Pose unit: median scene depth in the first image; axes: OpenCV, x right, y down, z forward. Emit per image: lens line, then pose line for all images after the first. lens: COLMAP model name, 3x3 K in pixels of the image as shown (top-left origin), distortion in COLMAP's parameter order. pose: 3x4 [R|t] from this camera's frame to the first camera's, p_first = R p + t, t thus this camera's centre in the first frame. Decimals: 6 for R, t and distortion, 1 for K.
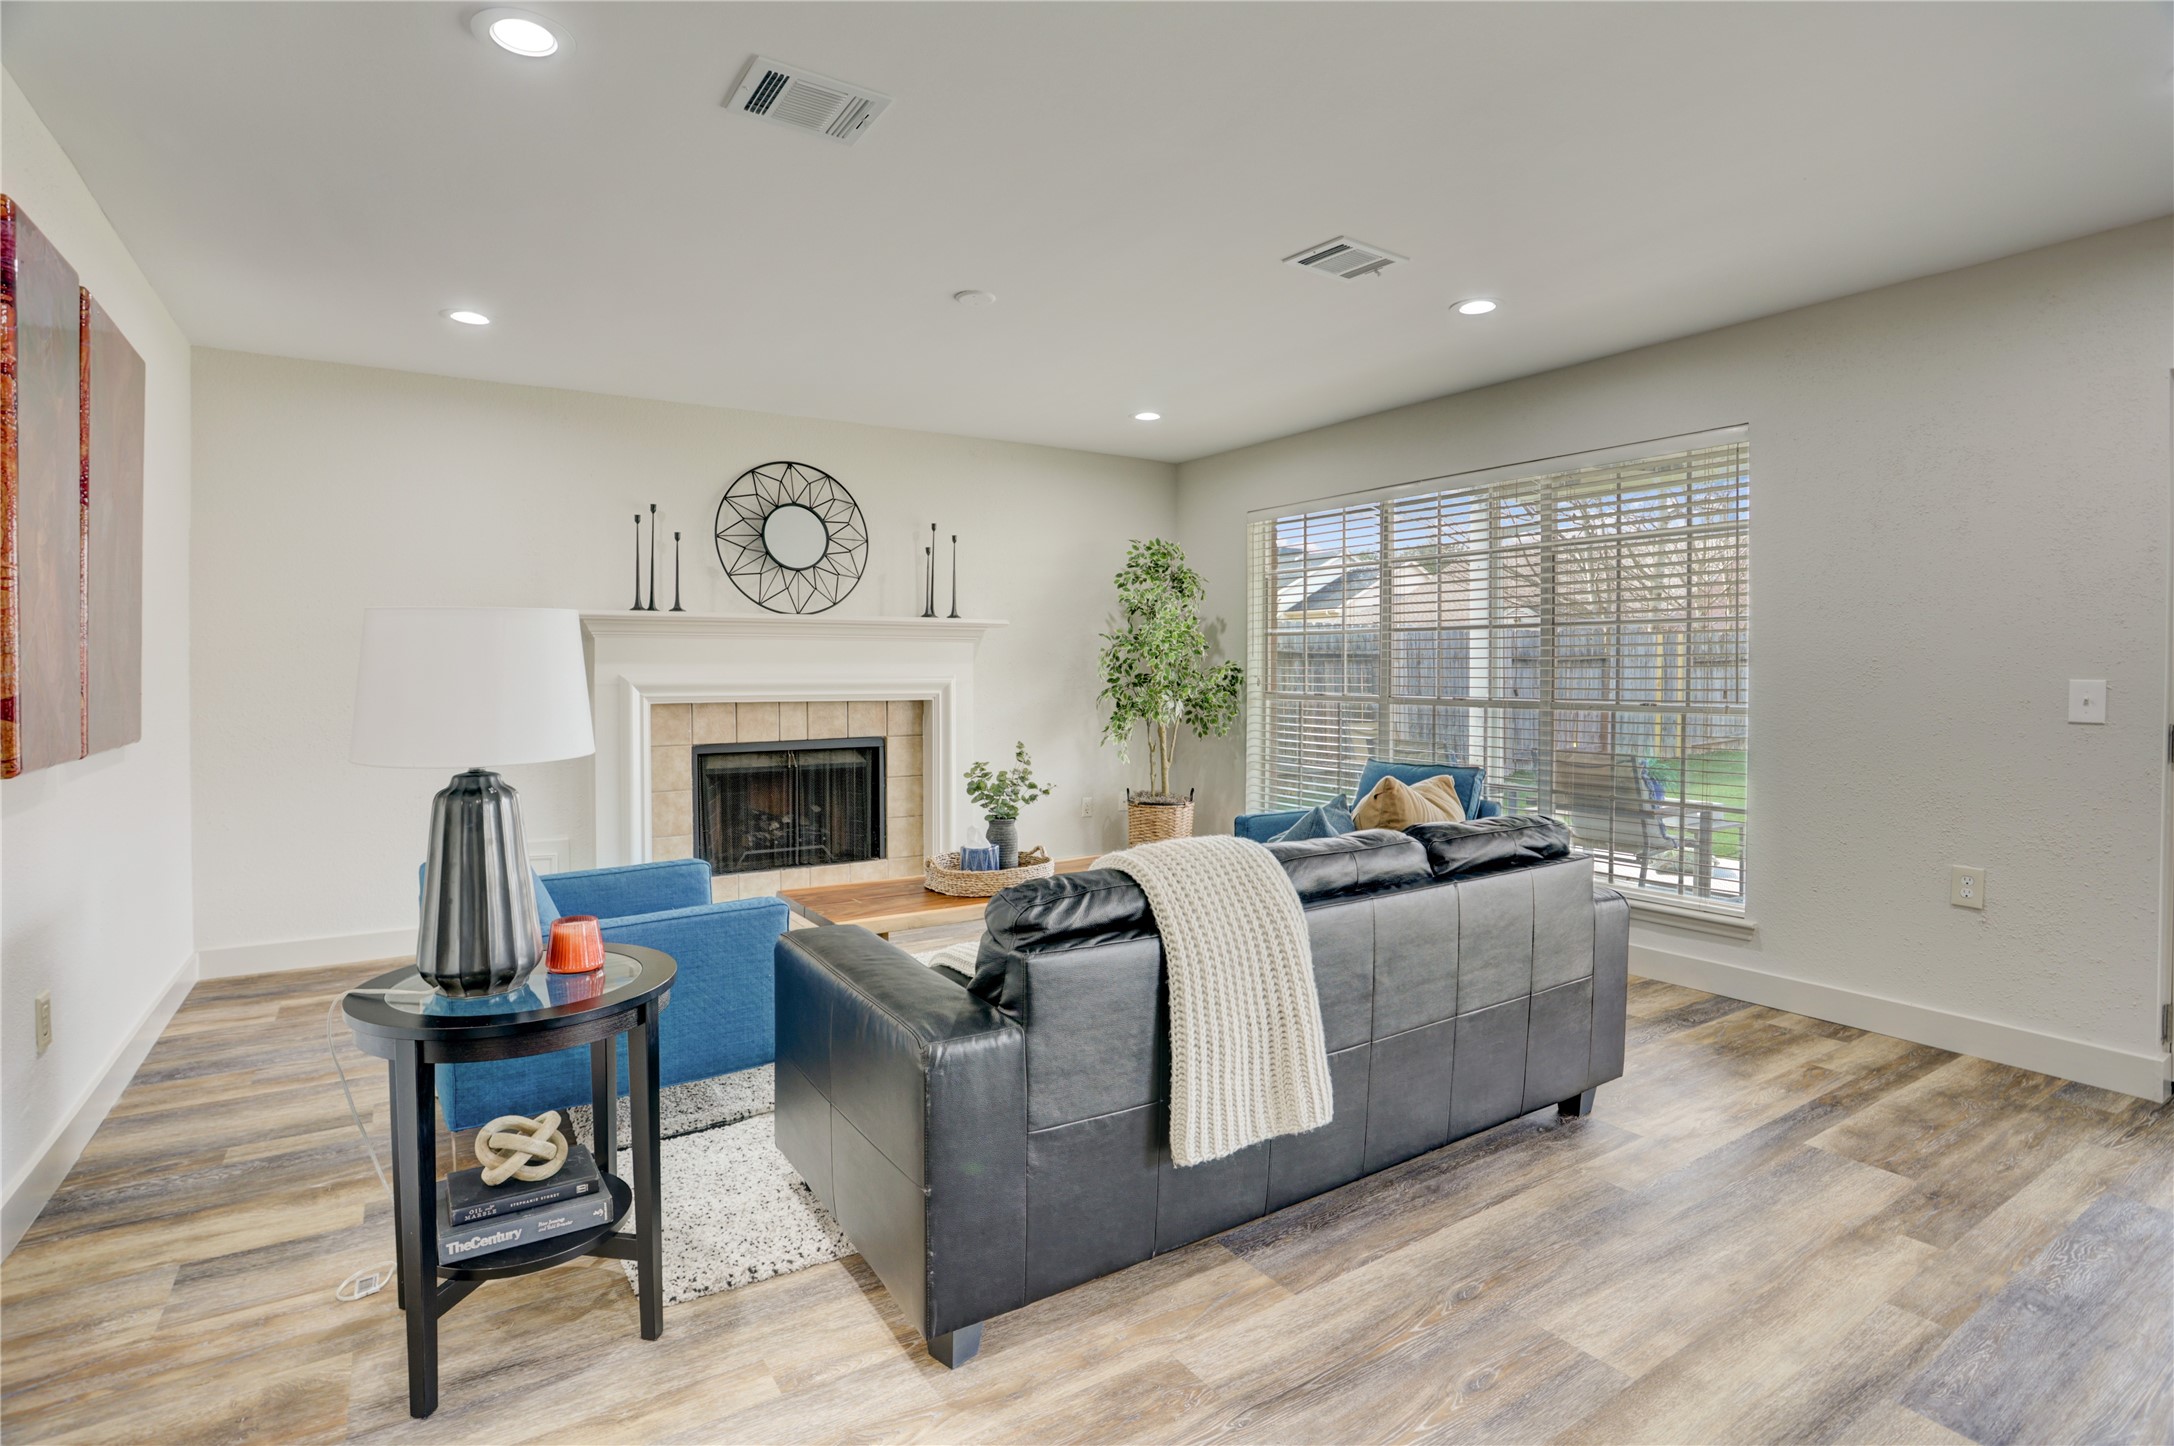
lens RADIAL K [[1070.0, 0, 1081.0], [0, 1070.0, 710.6], [0, 0, 1]] dist [-0.002626, -0.000037]
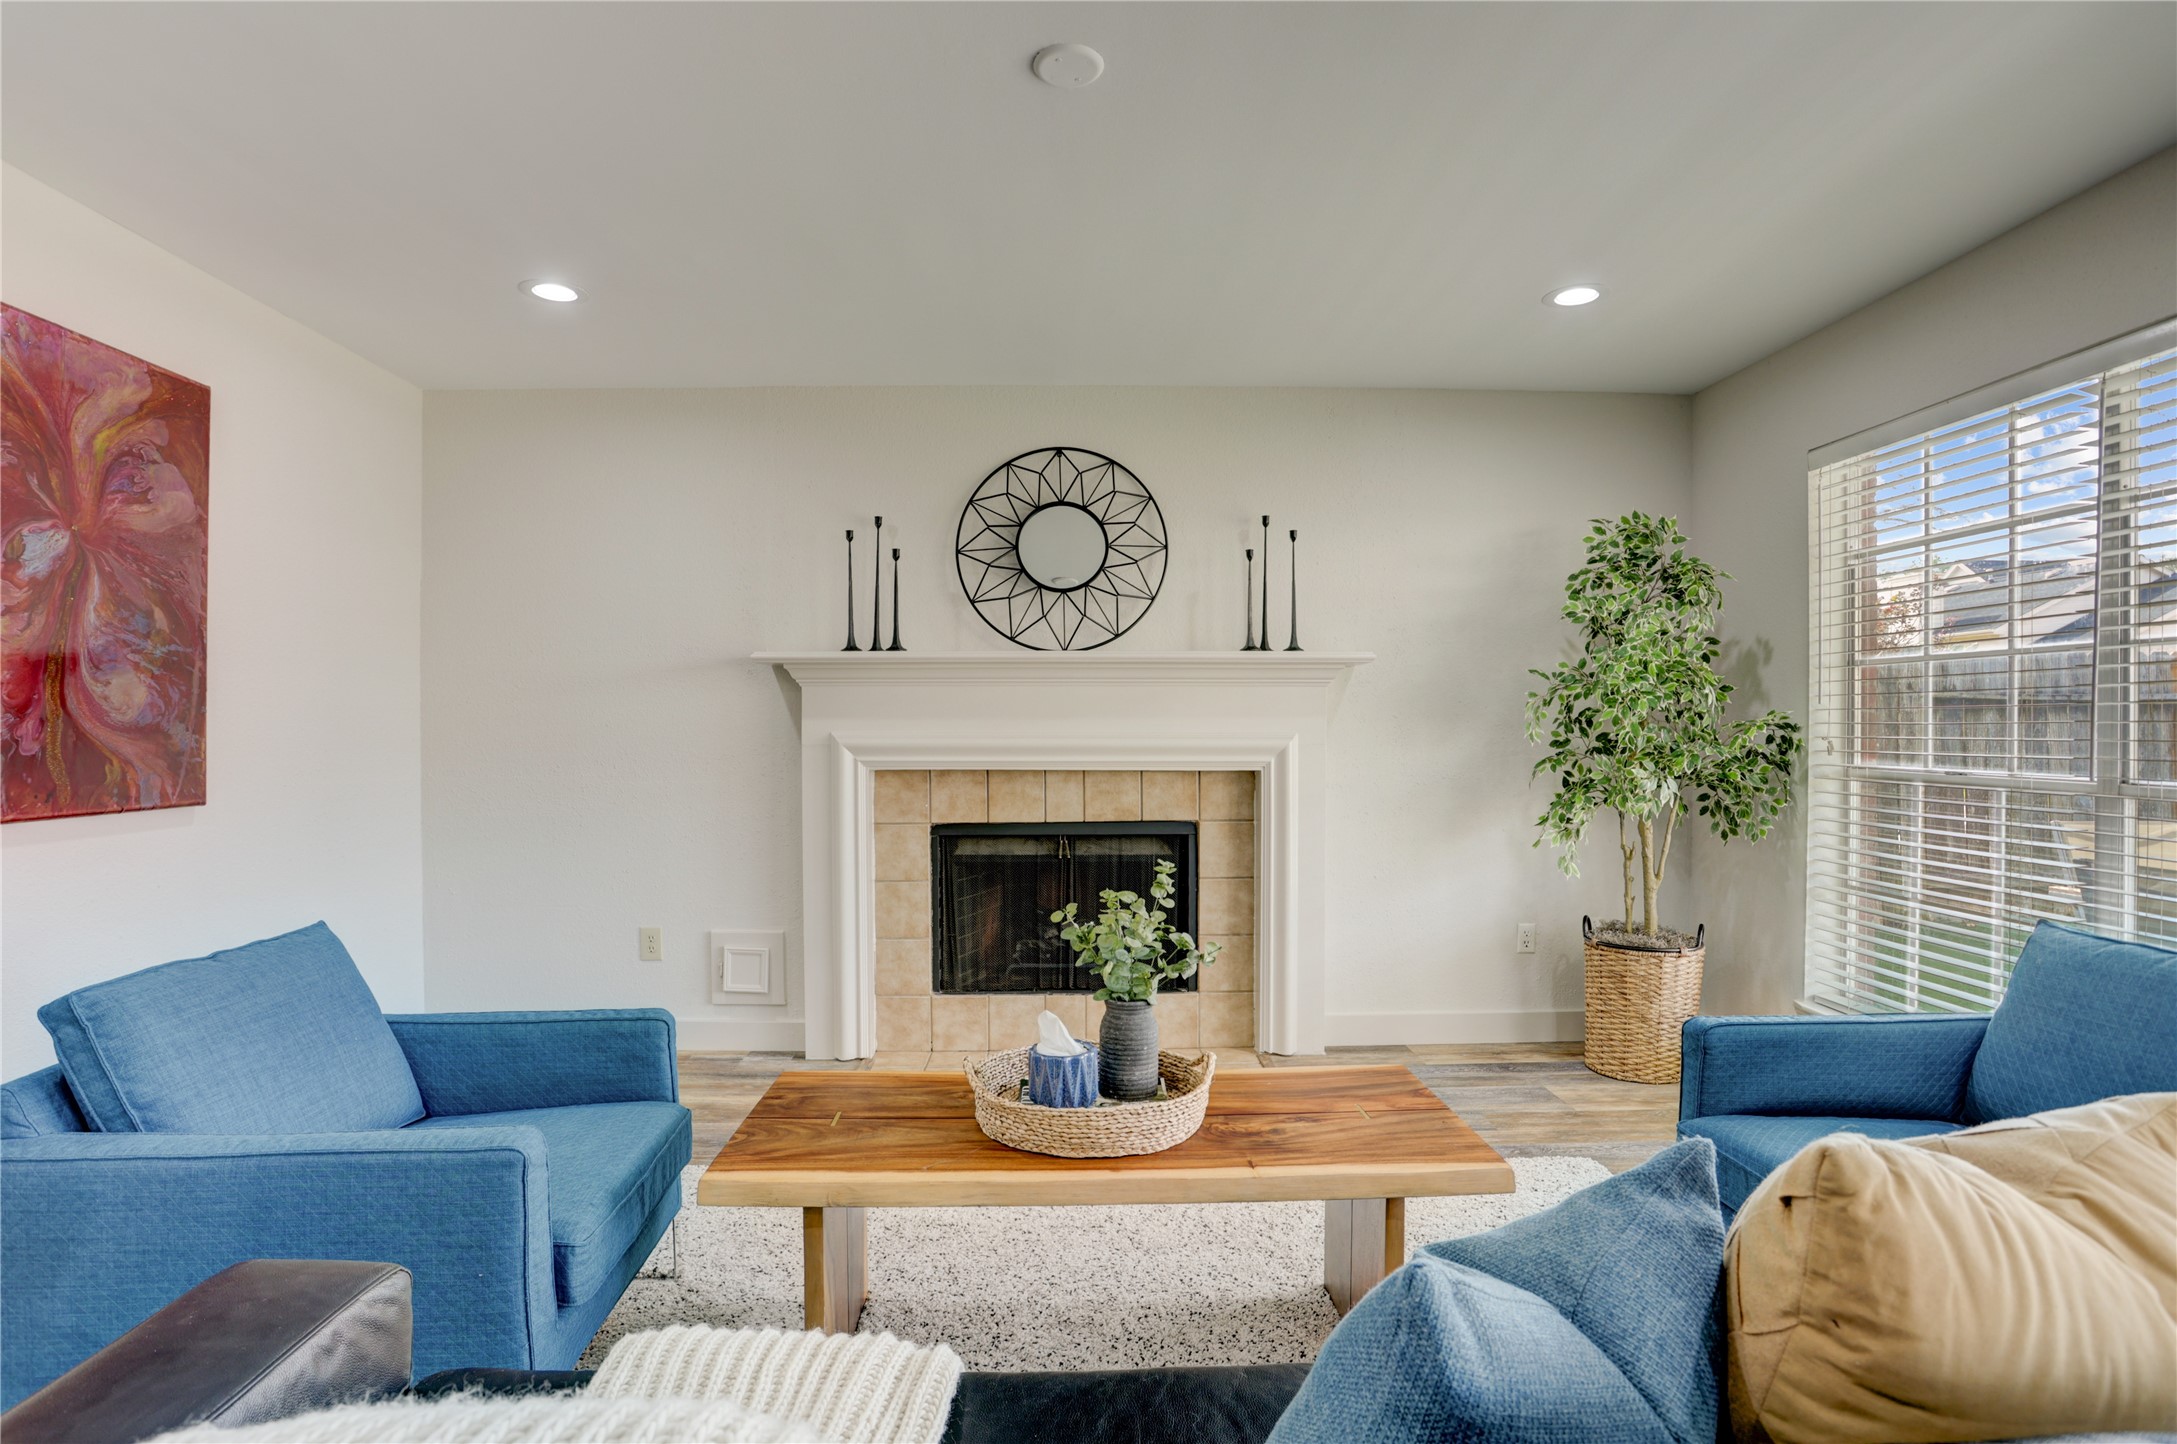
lens RADIAL K [[1104.3, 0, 1085.8], [0, 1104.3, 746.6], [0, 0, 1]] dist [-0.045502, 0.000446]
pose [[0.864661, 0.009442, -0.502267, 0.126040], [-0.018984, 0.999723, -0.013888, -0.013664], [0.501997, 0.021543, 0.864601, 0.339791]]
